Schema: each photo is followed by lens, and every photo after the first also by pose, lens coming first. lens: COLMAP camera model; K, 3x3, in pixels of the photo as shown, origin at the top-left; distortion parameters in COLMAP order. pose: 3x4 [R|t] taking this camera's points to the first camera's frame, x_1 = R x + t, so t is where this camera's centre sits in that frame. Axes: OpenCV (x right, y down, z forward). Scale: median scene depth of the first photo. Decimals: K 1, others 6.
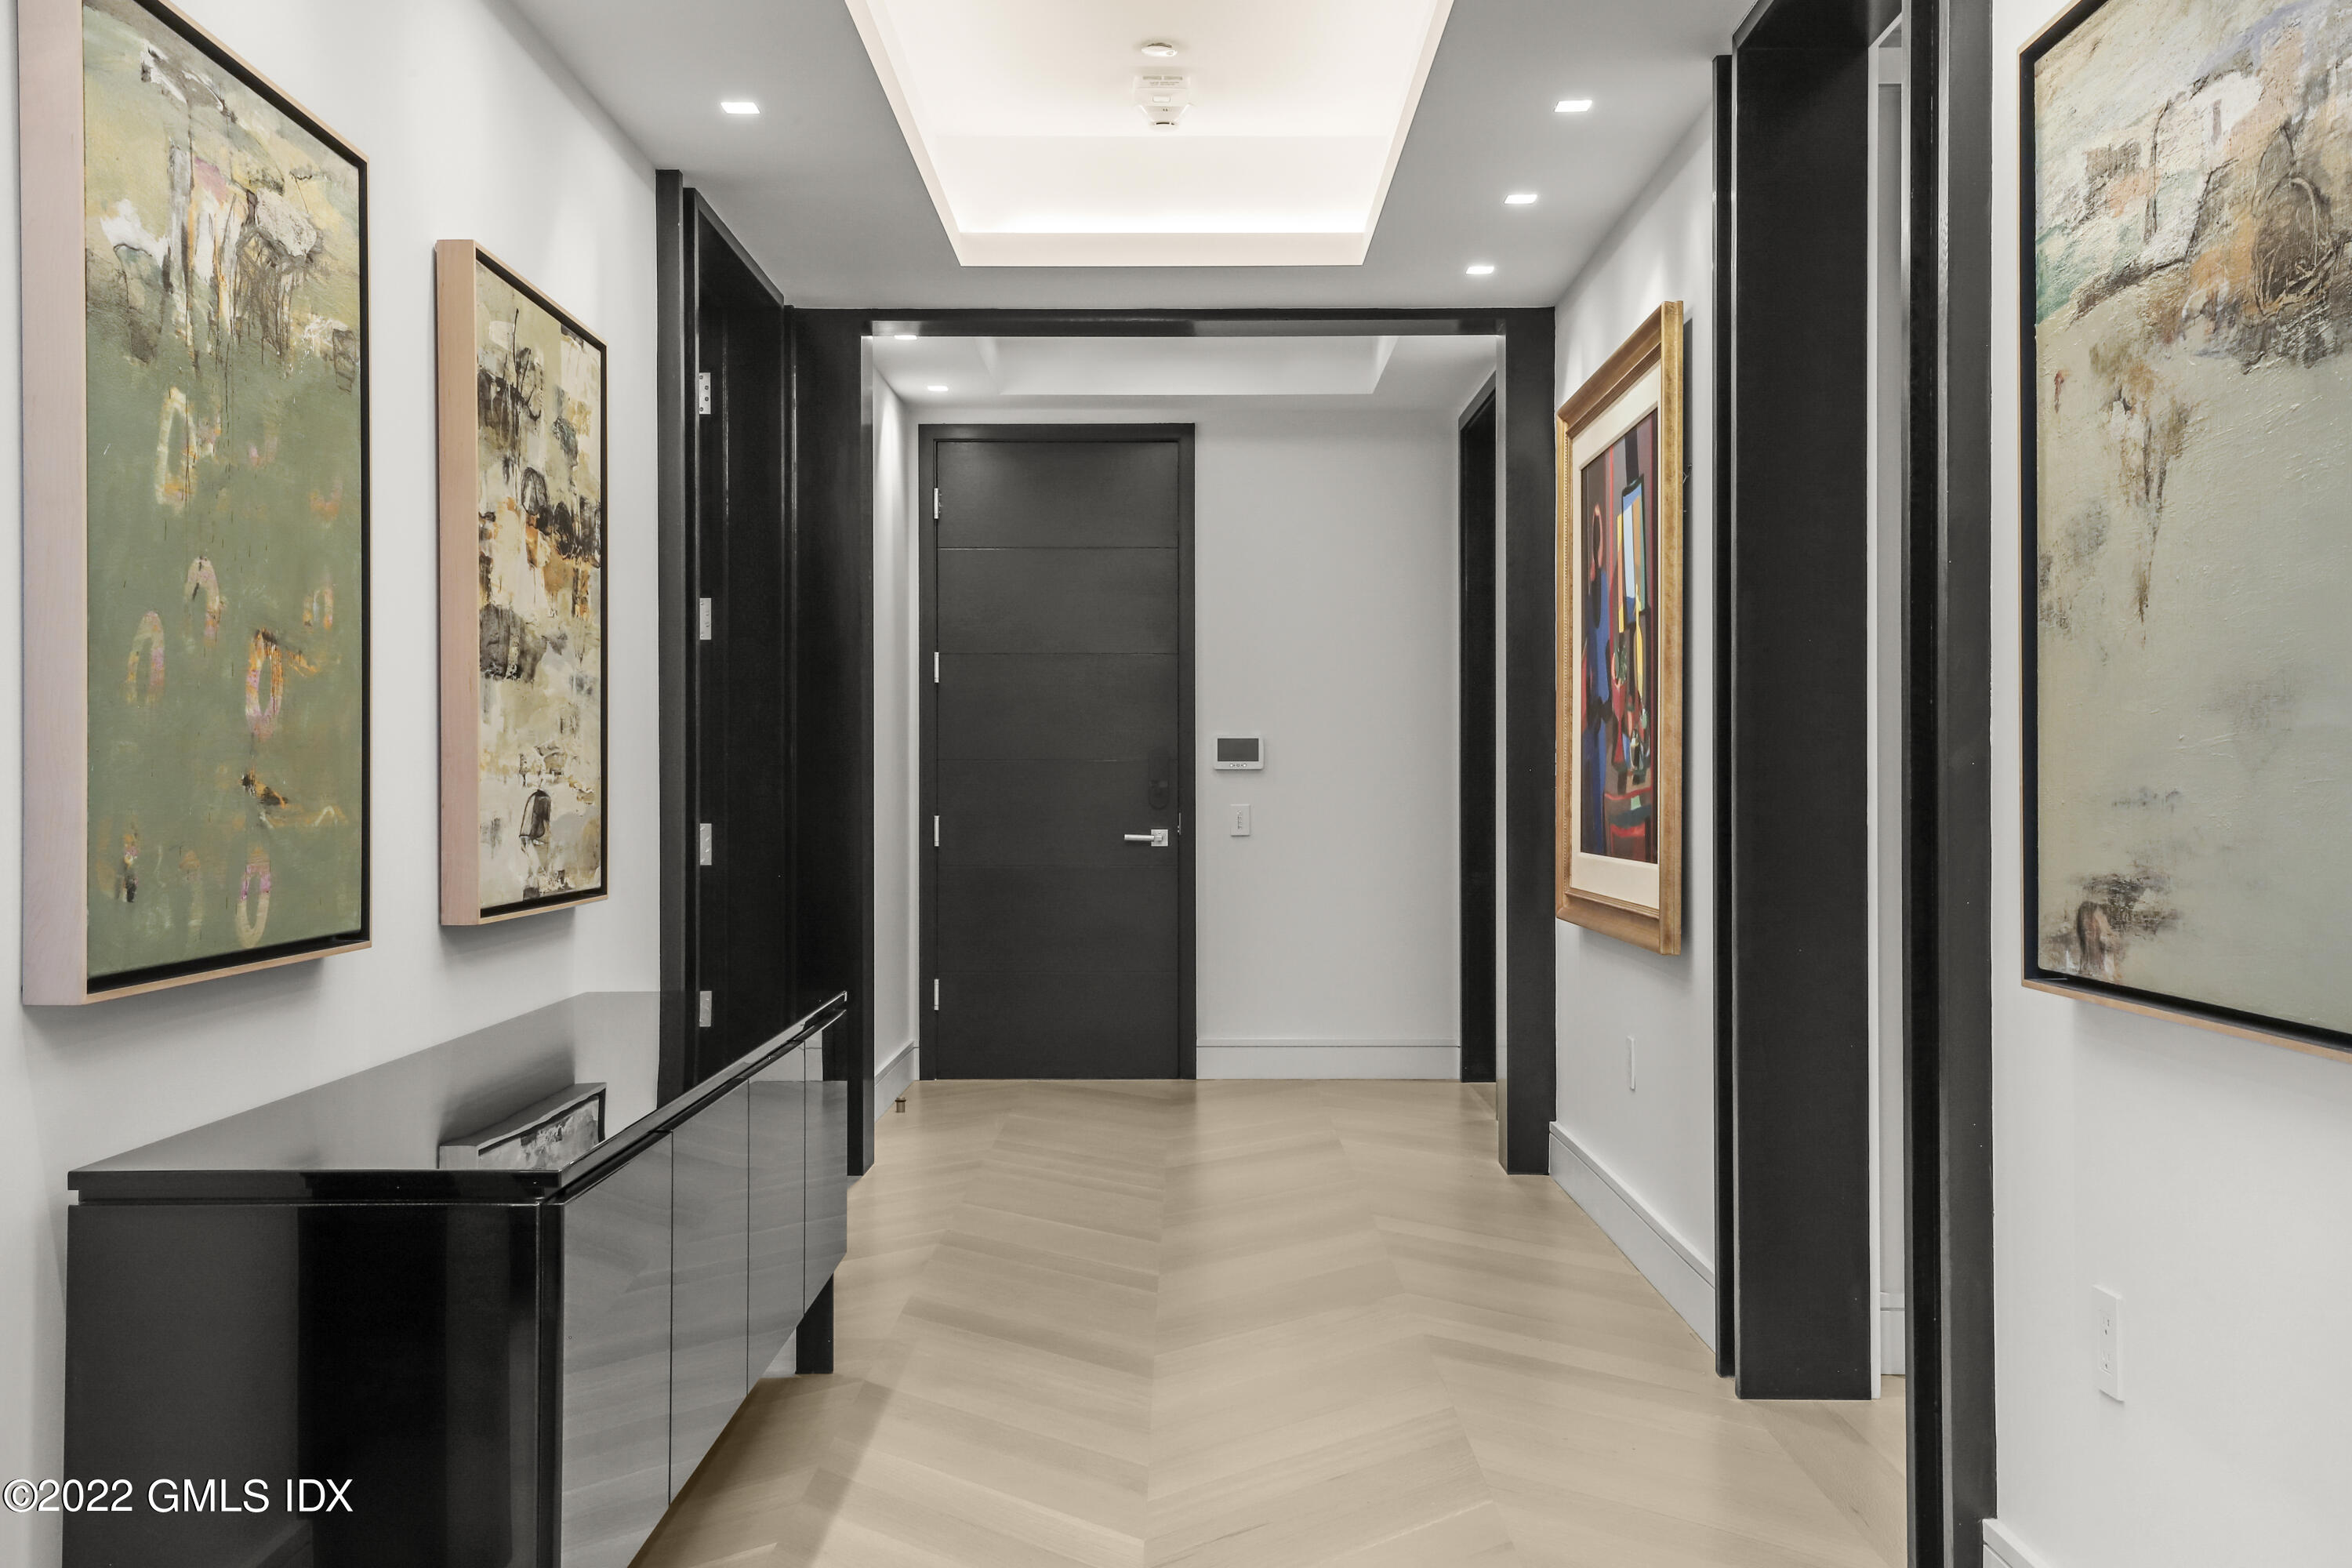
lens RADIAL K [[2203.0, 0, 1176.2], [0, 2203.0, 783.8], [0, 0, 1]] dist [0.064480, 0.000000]
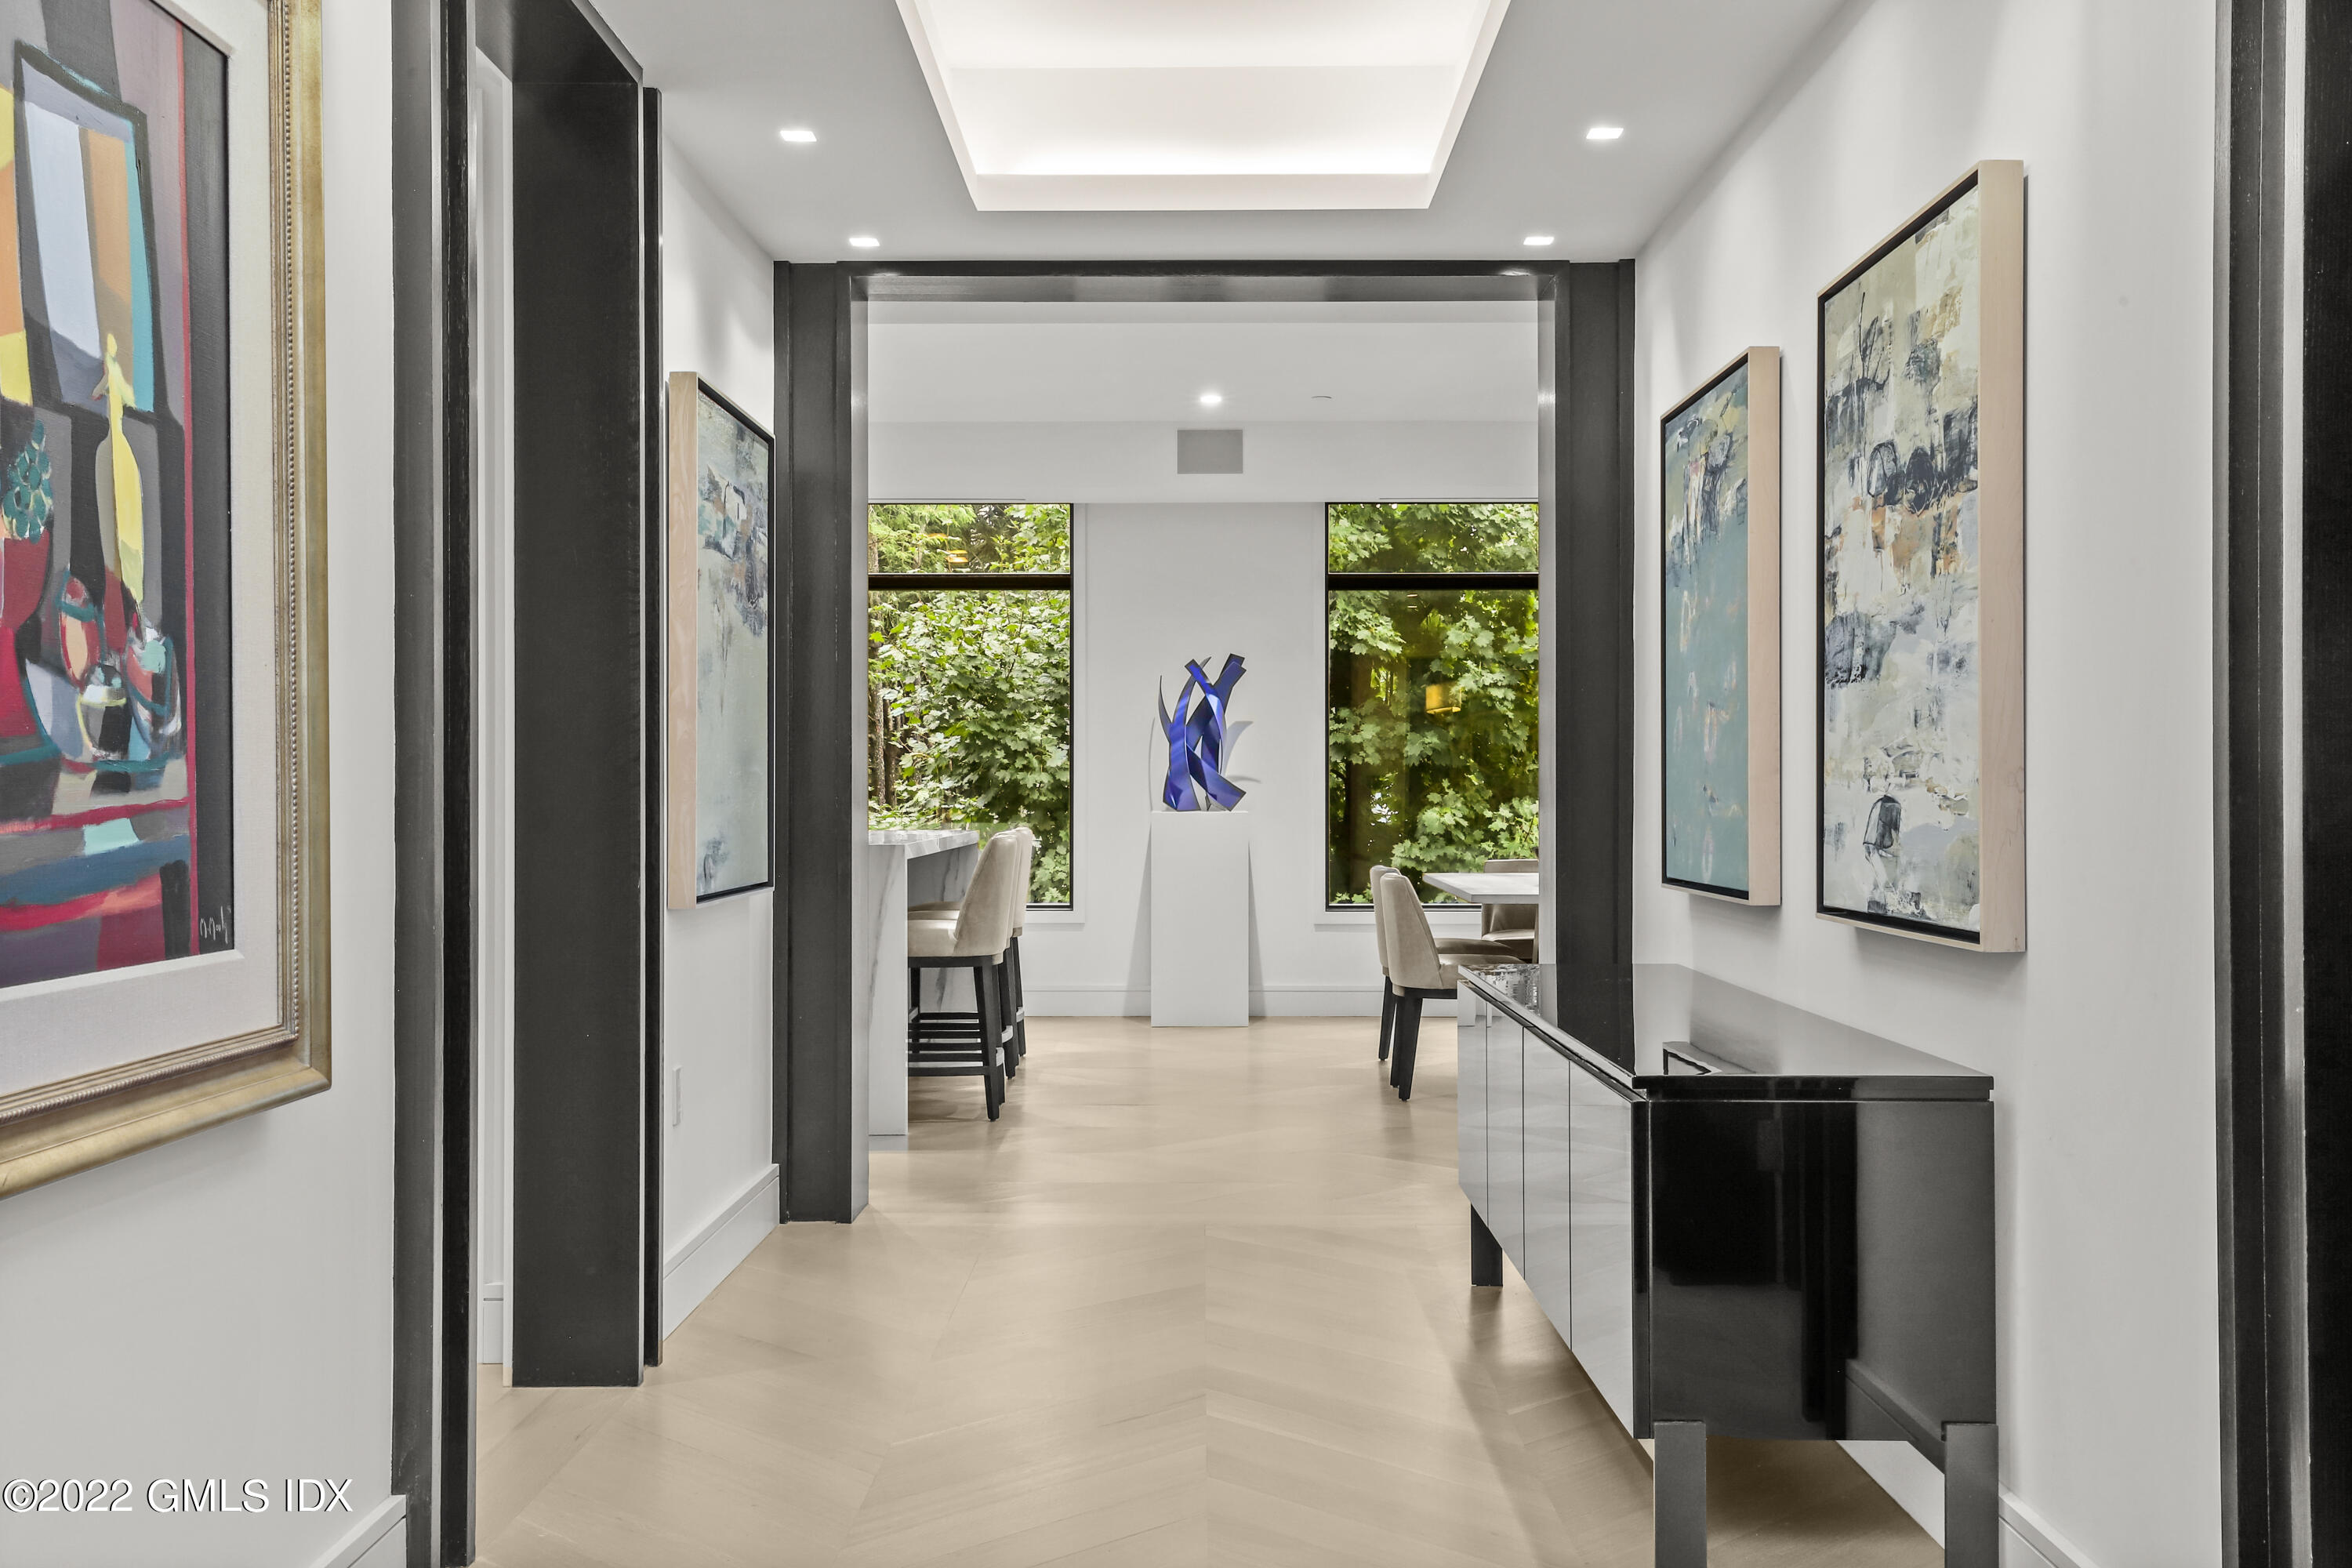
lens RADIAL K [[2203.0, 0, 1176.2], [0, 2203.0, 787.5], [0, 0, 1]] dist [0.064480, 0.000000]
pose [[-0.999972, 0.002870, 0.006901, -0.006265], [0.002851, 0.999992, -0.002757, 0.001214], [-0.006908, -0.002737, -0.999972, 1.920025]]
